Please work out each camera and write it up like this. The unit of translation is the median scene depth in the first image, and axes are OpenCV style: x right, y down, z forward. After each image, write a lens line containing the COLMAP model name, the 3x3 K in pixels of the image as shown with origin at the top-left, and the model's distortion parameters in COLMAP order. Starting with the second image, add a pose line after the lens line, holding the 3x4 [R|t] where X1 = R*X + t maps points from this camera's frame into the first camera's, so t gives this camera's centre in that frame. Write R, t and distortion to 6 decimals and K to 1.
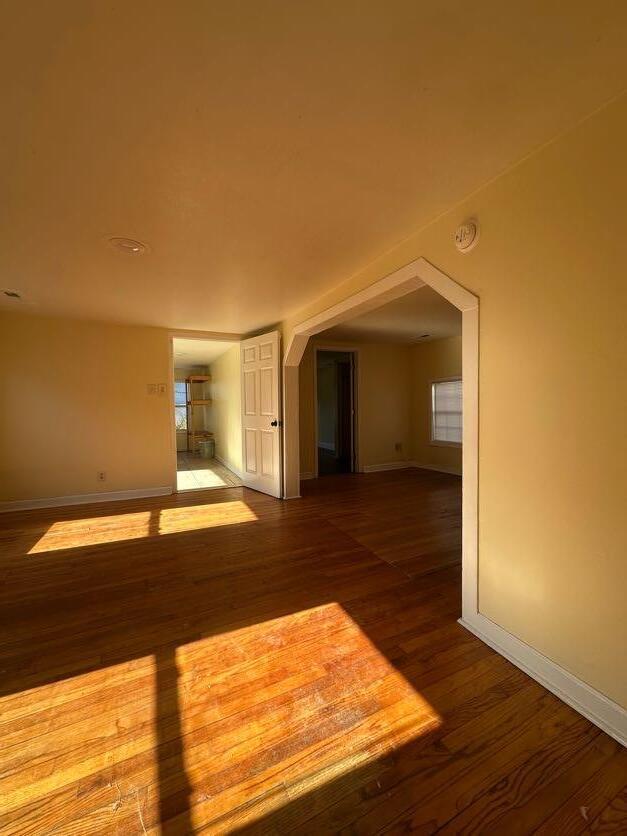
lens RADIAL K [[329.3, 0, 313.5], [0, 329.3, 418.0], [0, 0, 1]] dist [-0.010998, 0.000051]
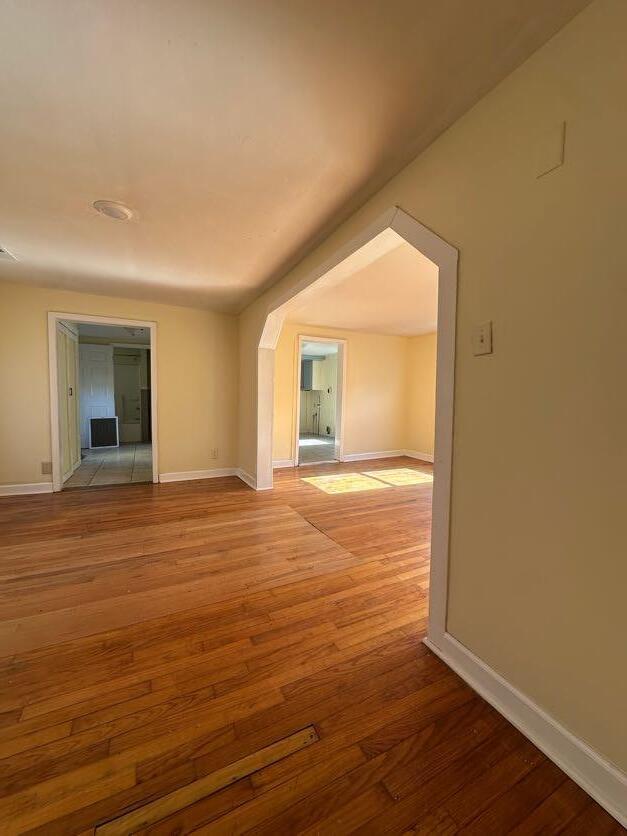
lens RADIAL K [[333.1, 0, 313.5], [0, 333.1, 418.0], [0, 0, 1]] dist [-0.001236, 0.000396]
pose [[-0.999898, 0.002993, -0.013933, 0.115914], [0.001596, 0.995061, 0.099252, -0.049015], [0.014162, 0.099220, -0.994965, 1.808012]]
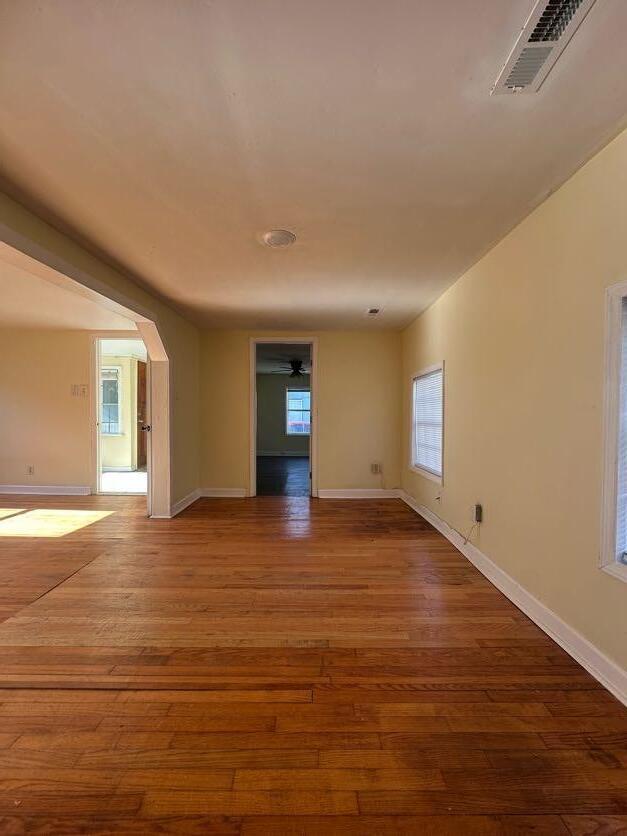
lens RADIAL K [[333.1, 0, 313.5], [0, 333.1, 418.0], [0, 0, 1]] dist [-0.001236, 0.000396]
pose [[0.904204, 0.028363, -0.426157, 0.869268], [-0.035893, 0.999309, -0.009646, -0.024030], [0.425589, 0.024018, 0.904598, 0.521078]]
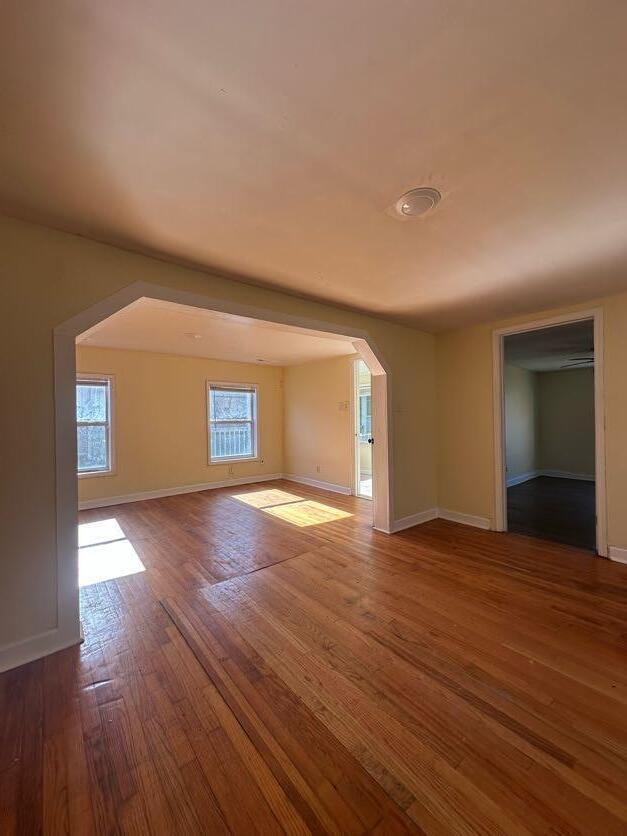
lens RADIAL K [[333.1, 0, 313.5], [0, 333.1, 418.0], [0, 0, 1]] dist [-0.001236, 0.000396]
pose [[0.238338, 0.008142, -0.971148, 0.971473], [-0.031188, 0.999513, 0.000725, -0.055882], [0.970681, 0.030116, 0.238476, 0.828566]]
